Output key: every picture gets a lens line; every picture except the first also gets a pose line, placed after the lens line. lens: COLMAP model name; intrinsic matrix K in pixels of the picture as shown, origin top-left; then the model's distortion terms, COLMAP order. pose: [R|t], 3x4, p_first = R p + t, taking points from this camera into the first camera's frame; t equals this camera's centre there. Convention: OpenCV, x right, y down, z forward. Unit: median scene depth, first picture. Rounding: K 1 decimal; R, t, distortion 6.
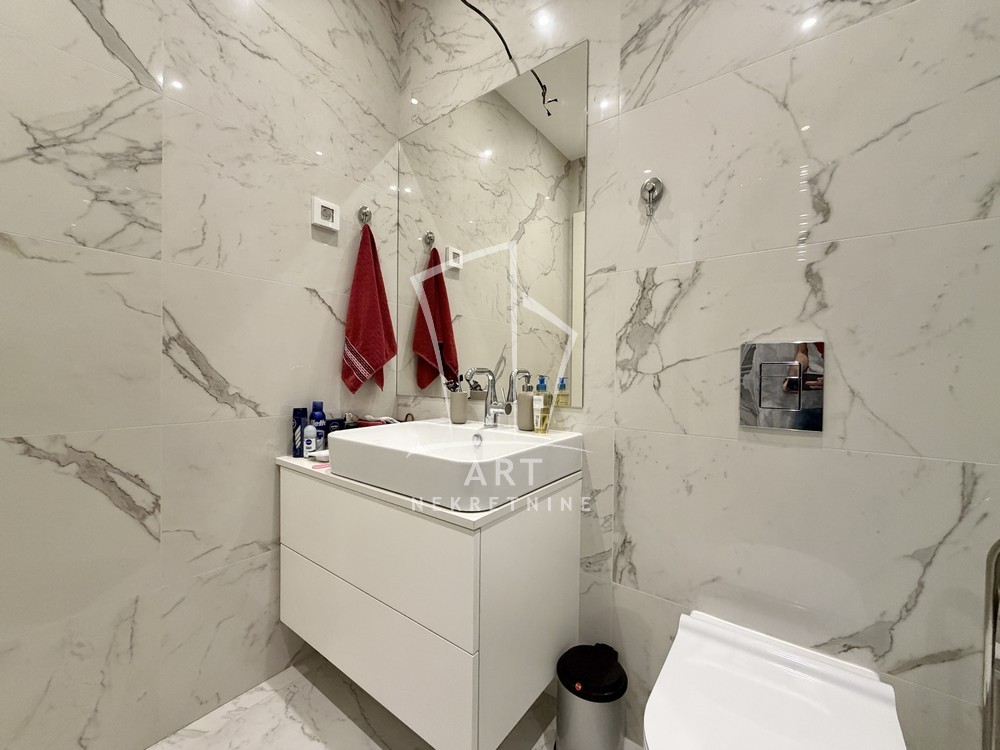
lens RADIAL K [[395.0, 0, 498.3], [0, 395.0, 376.7], [0, 0, 1]] dist [-0.001522, -0.000475]
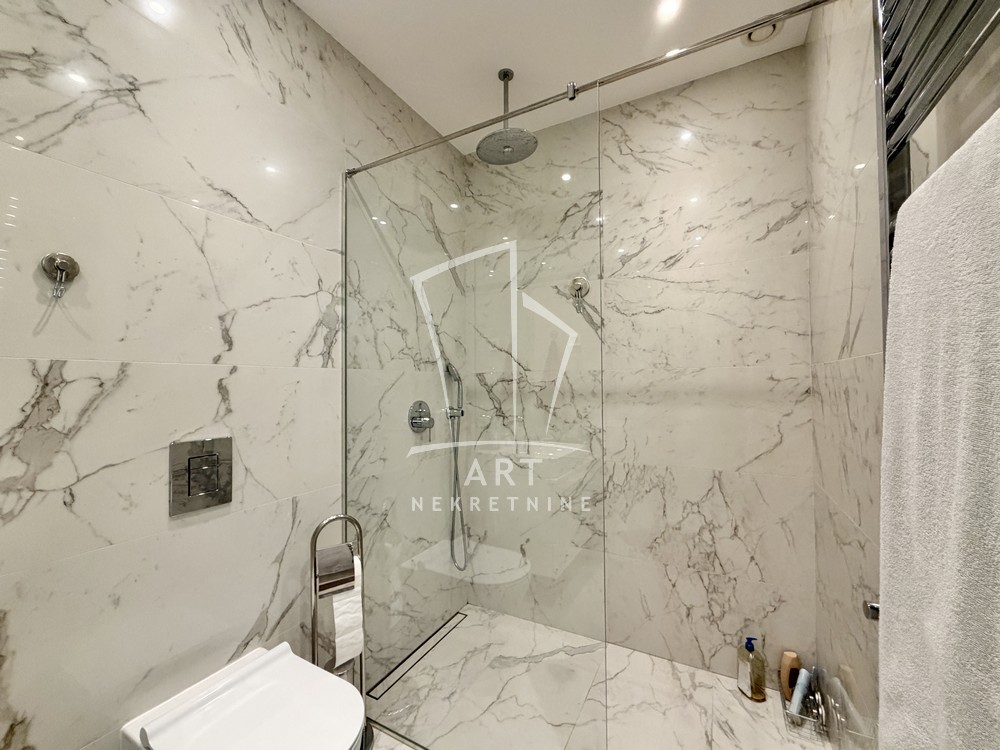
lens RADIAL K [[395.0, 0, 500.4], [0, 395.0, 378.1], [0, 0, 1]] dist [-0.001522, -0.000475]
pose [[-0.145425, 0.011193, 0.989306, -0.596429], [0.018108, 0.999799, -0.008650, -0.228369], [-0.989204, 0.016656, -0.145598, 0.220790]]
